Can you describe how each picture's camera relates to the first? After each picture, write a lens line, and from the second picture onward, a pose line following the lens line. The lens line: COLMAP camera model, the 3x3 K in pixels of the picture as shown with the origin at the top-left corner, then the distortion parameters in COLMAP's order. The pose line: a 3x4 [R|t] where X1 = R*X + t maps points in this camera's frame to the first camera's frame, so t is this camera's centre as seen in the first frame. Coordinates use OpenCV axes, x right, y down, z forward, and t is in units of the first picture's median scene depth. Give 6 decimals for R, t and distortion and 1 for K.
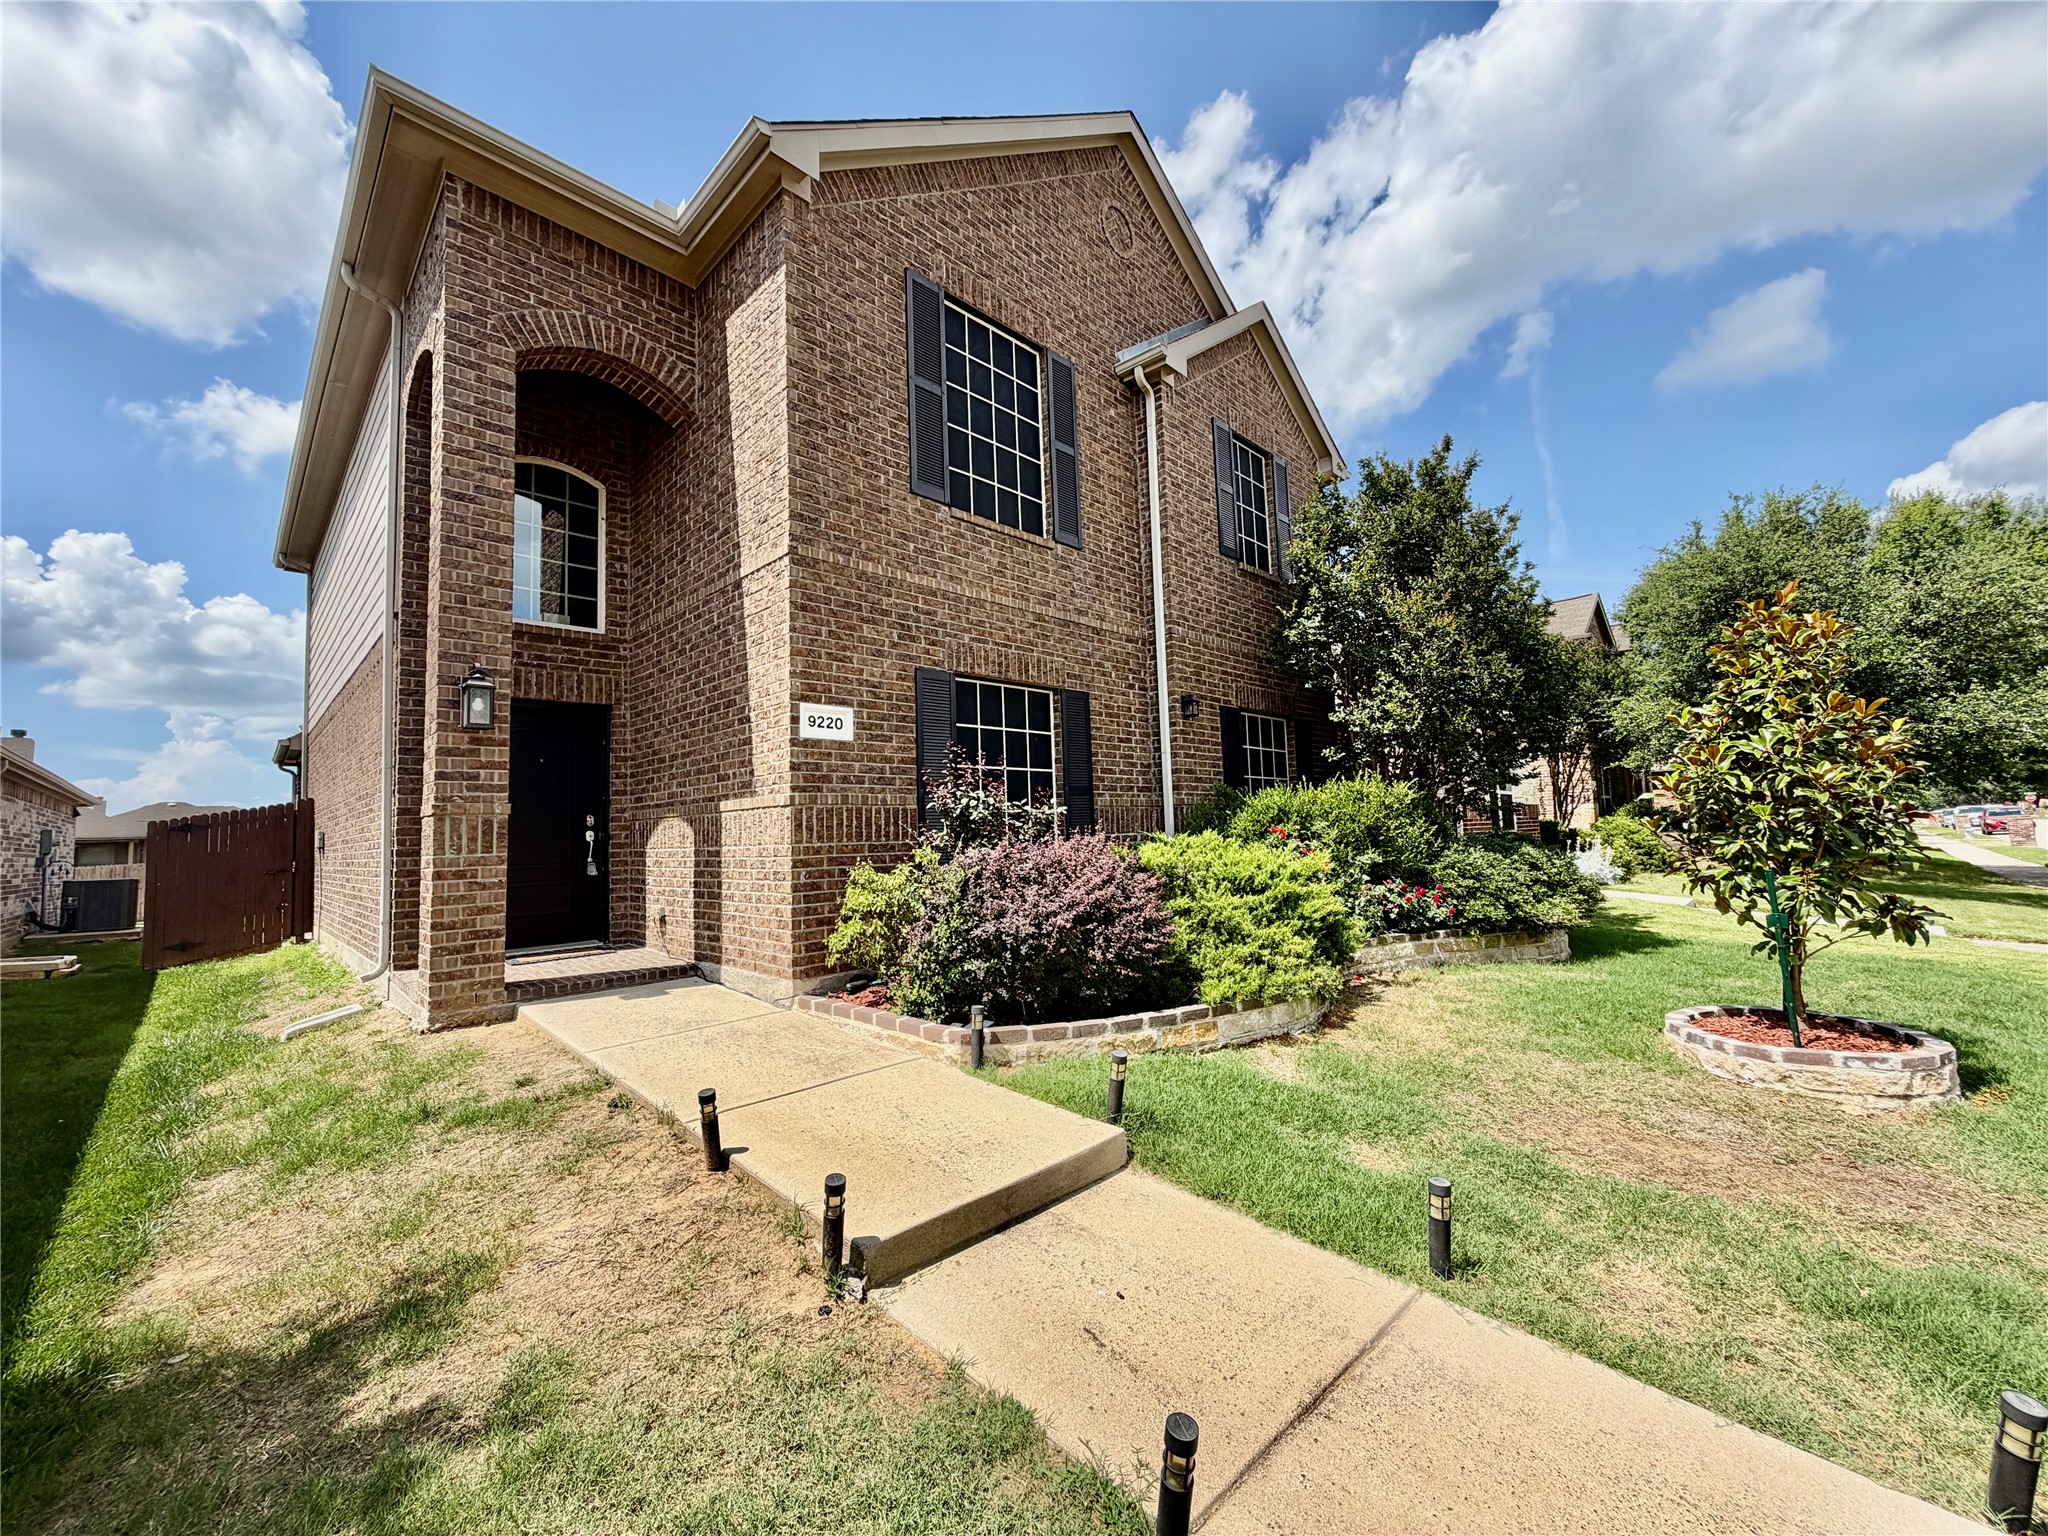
lens RADIAL K [[815.8, 0, 1020.2], [0, 815.8, 770.5], [0, 0, 1]] dist [0.000211, 0.000375]
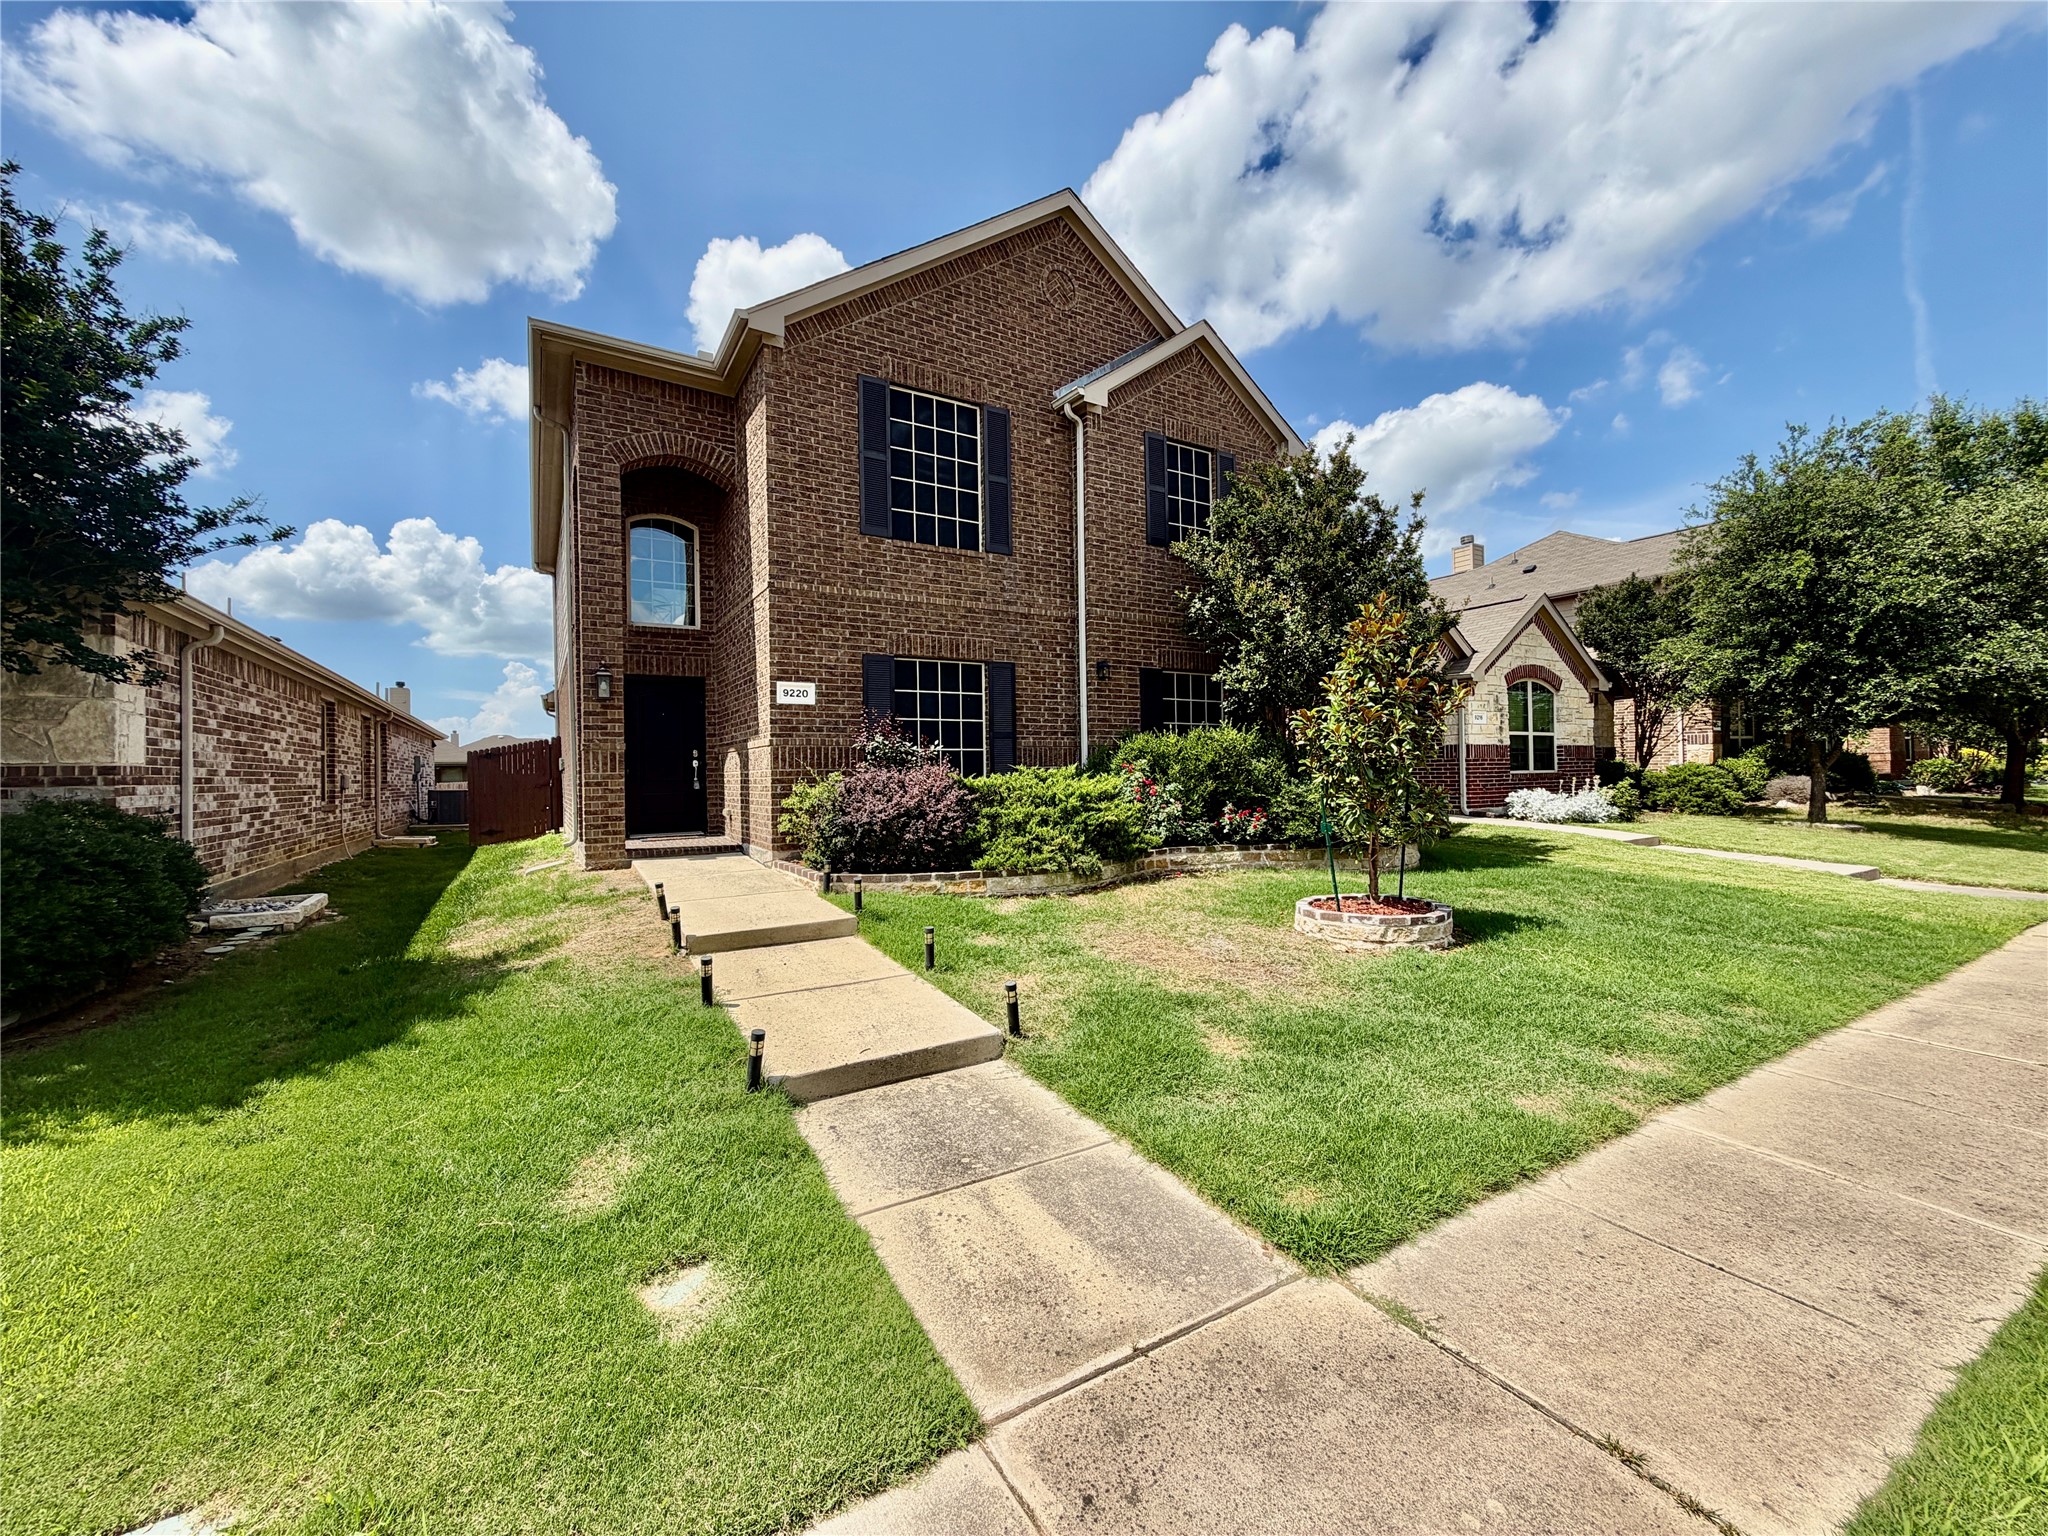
lens RADIAL K [[815.8, 0, 1021.9], [0, 815.8, 771.0], [0, 0, 1]] dist [0.000211, 0.000375]
pose [[0.971353, 0.014414, -0.237205, 0.508050], [0.004663, 0.996811, 0.079667, -0.029116], [0.237597, -0.078491, 0.968187, -0.395847]]
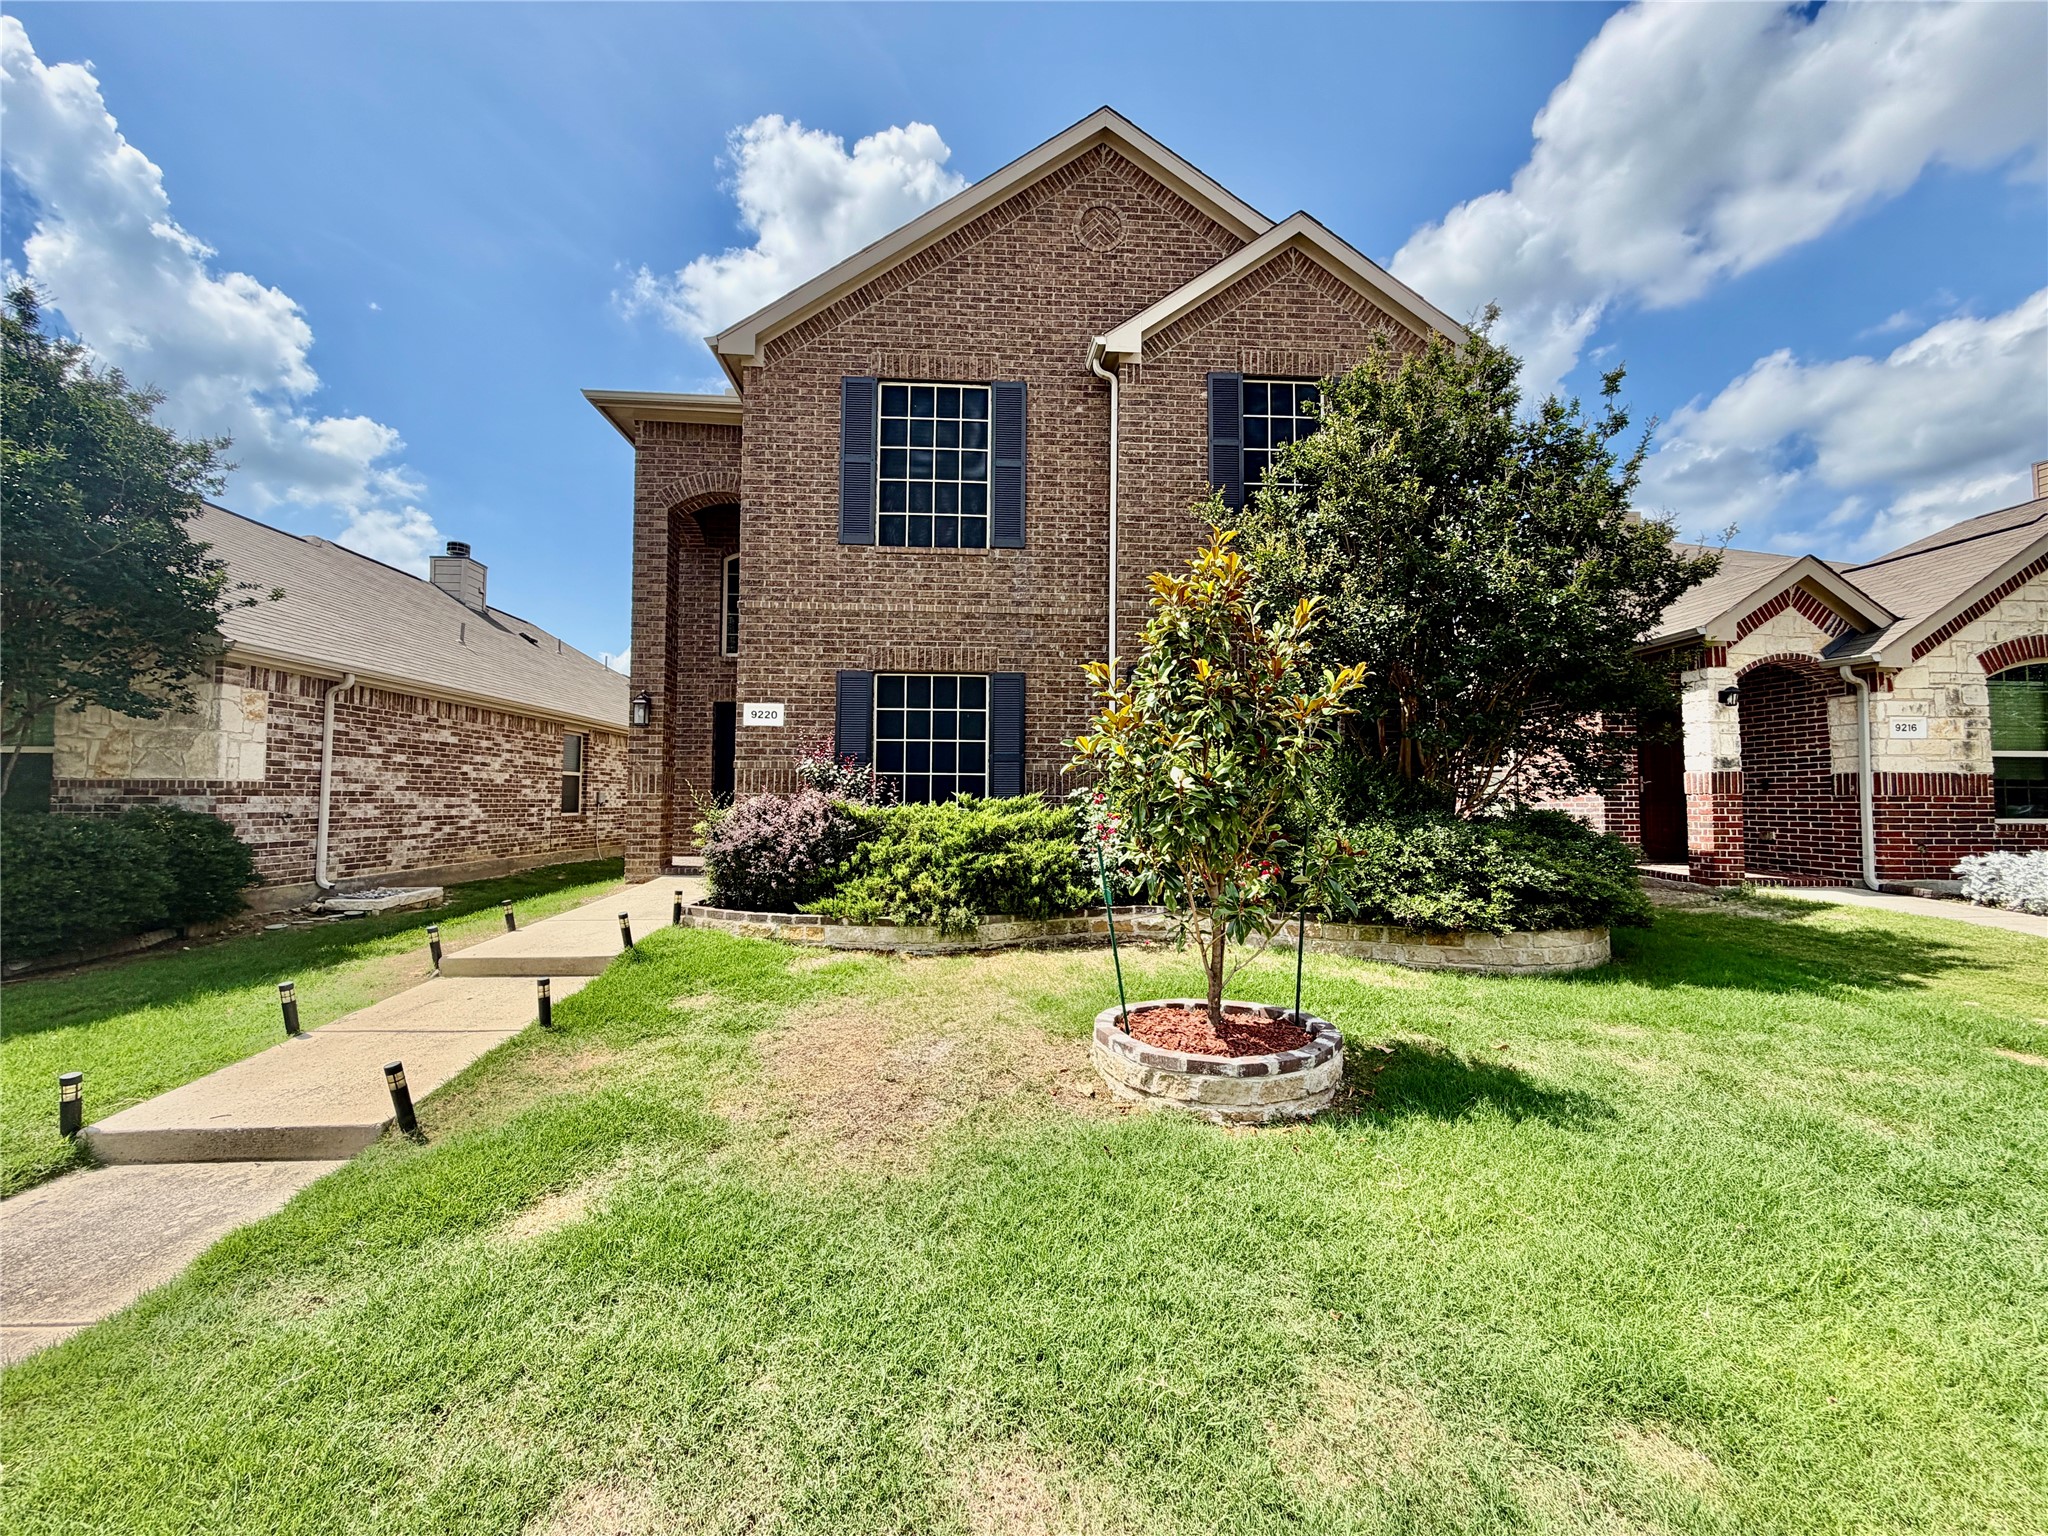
lens RADIAL K [[815.8, 0, 1020.3], [0, 815.8, 771.9], [0, 0, 1]] dist [0.000211, 0.000375]
pose [[0.750005, 0.011642, -0.661329, 1.023898], [0.021198, 0.998908, 0.041624, -0.004258], [0.661092, -0.045237, 0.748940, 0.146413]]
